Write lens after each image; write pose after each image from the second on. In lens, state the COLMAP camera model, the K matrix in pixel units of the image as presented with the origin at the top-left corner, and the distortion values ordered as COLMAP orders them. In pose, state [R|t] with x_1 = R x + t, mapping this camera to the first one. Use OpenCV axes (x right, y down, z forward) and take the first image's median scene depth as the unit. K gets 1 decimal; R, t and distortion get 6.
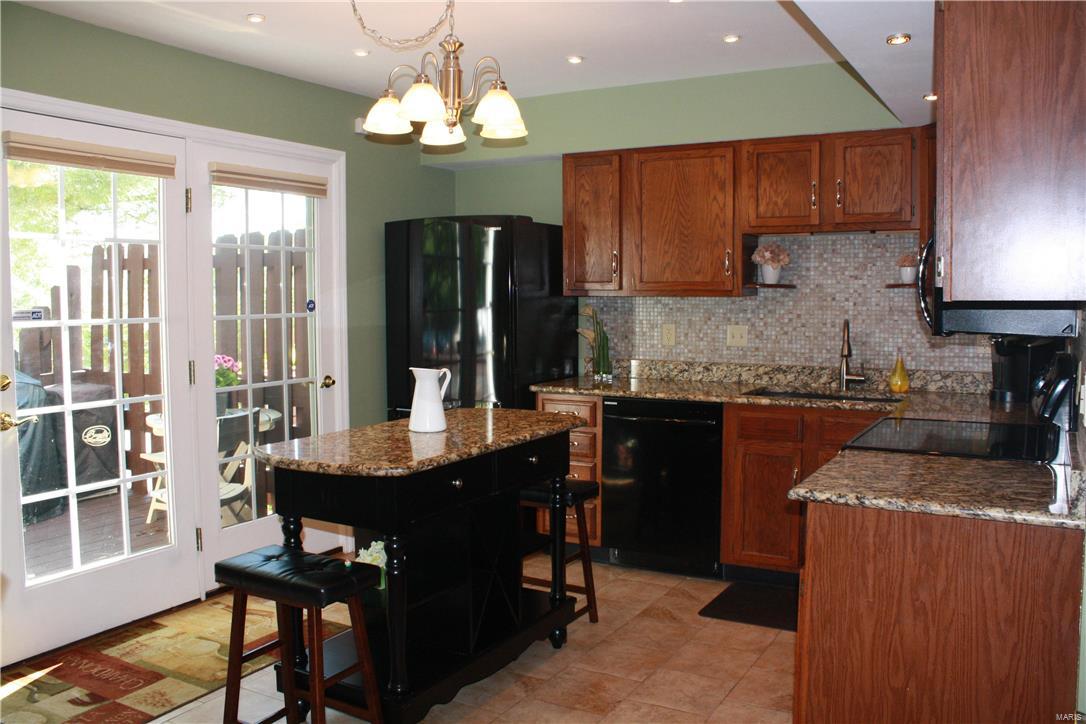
lens RADIAL K [[919.7, 0, 543.0], [0, 919.7, 362.0], [0, 0, 1]] dist [-0.169284, 0.159946]
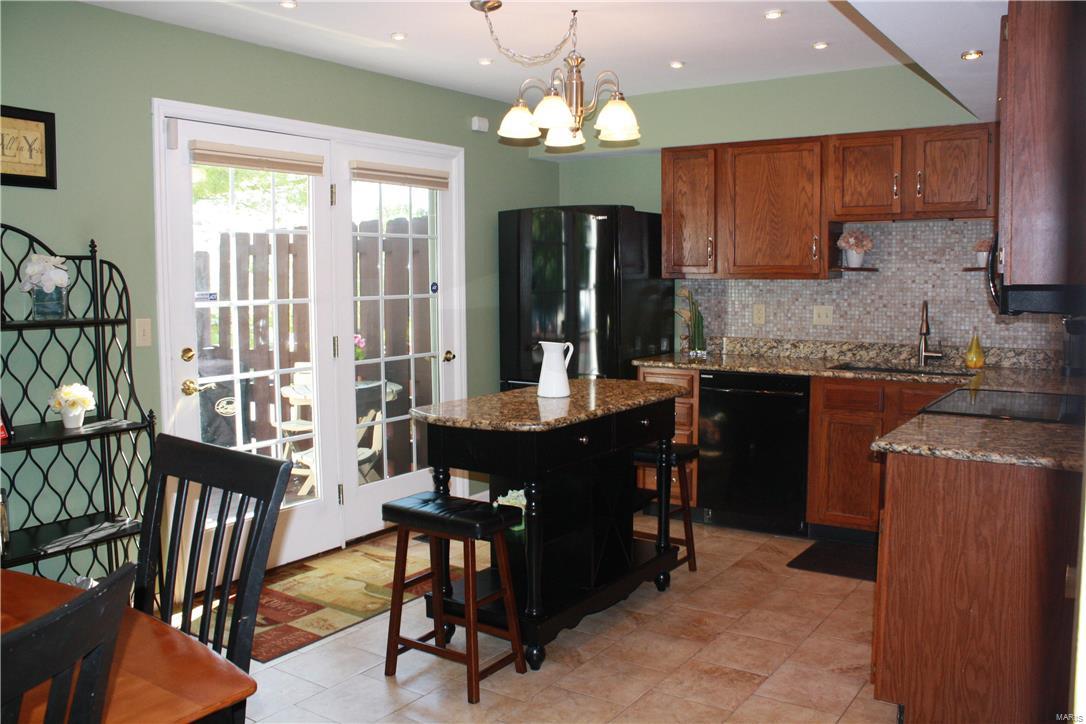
lens RADIAL K [[919.7, 0, 543.0], [0, 919.7, 362.0], [0, 0, 1]] dist [-0.169284, 0.159946]
pose [[0.996497, 0.004460, -0.083514, -0.032916], [-0.002713, 0.999775, 0.021023, 0.005748], [0.083589, -0.020723, 0.996285, -0.116425]]
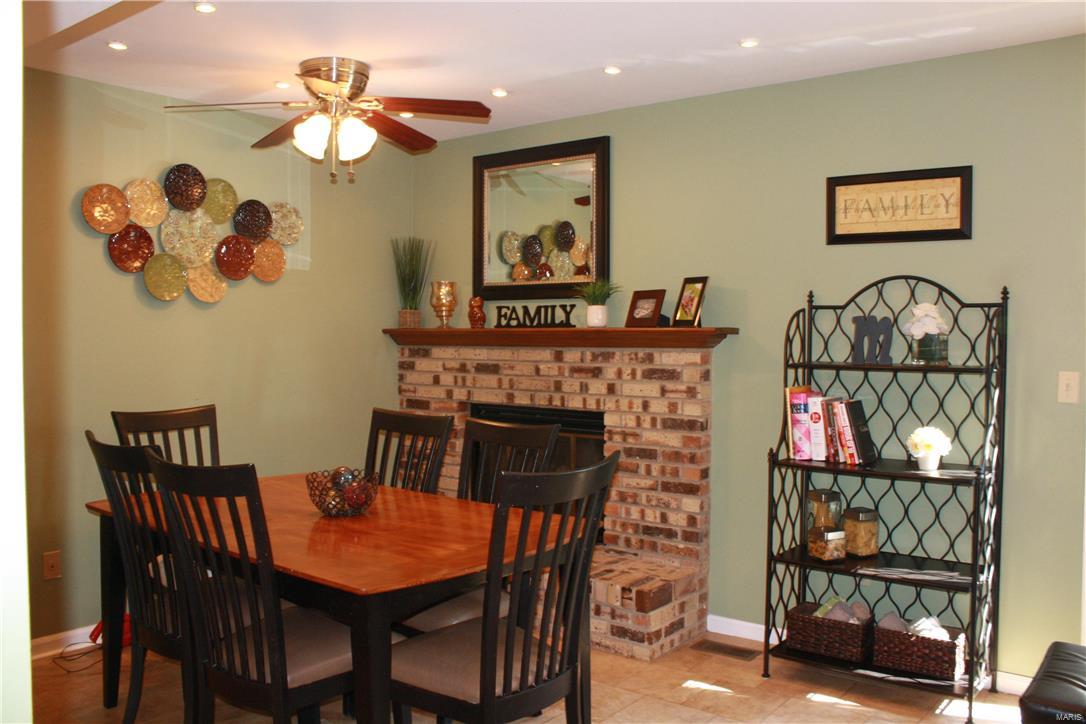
lens RADIAL K [[919.7, 0, 543.0], [0, 919.7, 362.0], [0, 0, 1]] dist [-0.169284, 0.159946]
pose [[-0.149467, 0.030279, -0.988303, 0.338574], [-0.073667, 0.996412, 0.041669, -0.023823], [0.986019, 0.079033, -0.146700, 0.383187]]
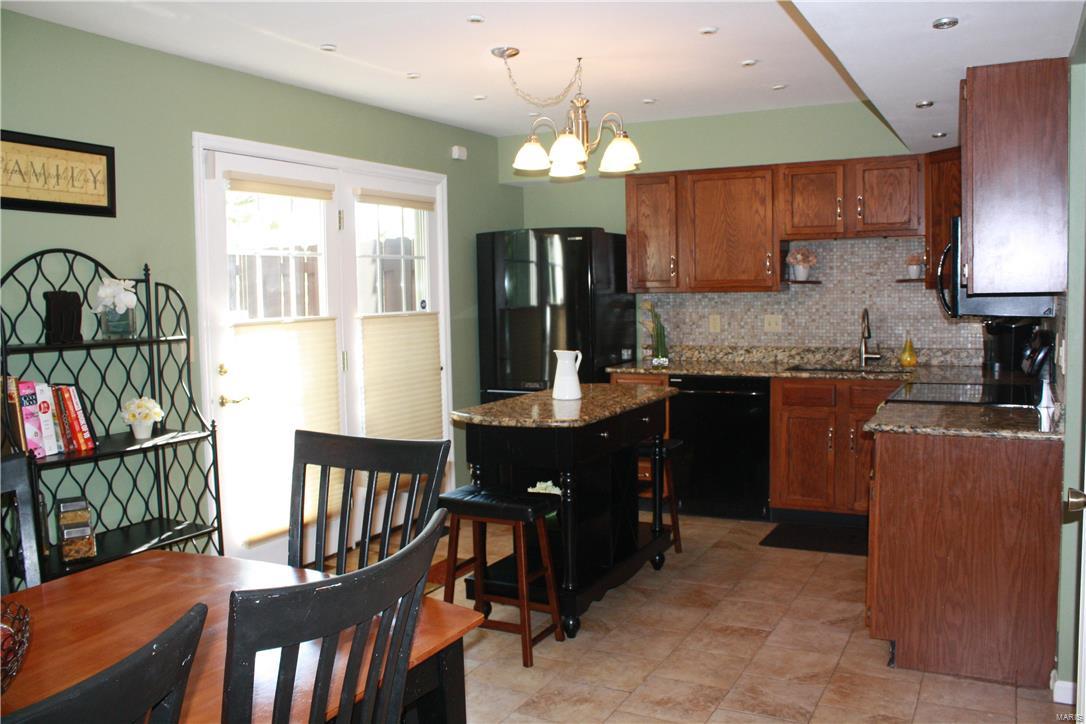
lens RADIAL K [[915.7, 0, 543.0], [0, 915.7, 362.0], [0, 0, 1]] dist [-0.172620, 0.164437]
pose [[0.999327, -0.020067, 0.030722, -0.152534], [0.019933, 0.999790, 0.004656, 0.012449], [-0.030809, -0.004041, 0.999517, -0.227285]]
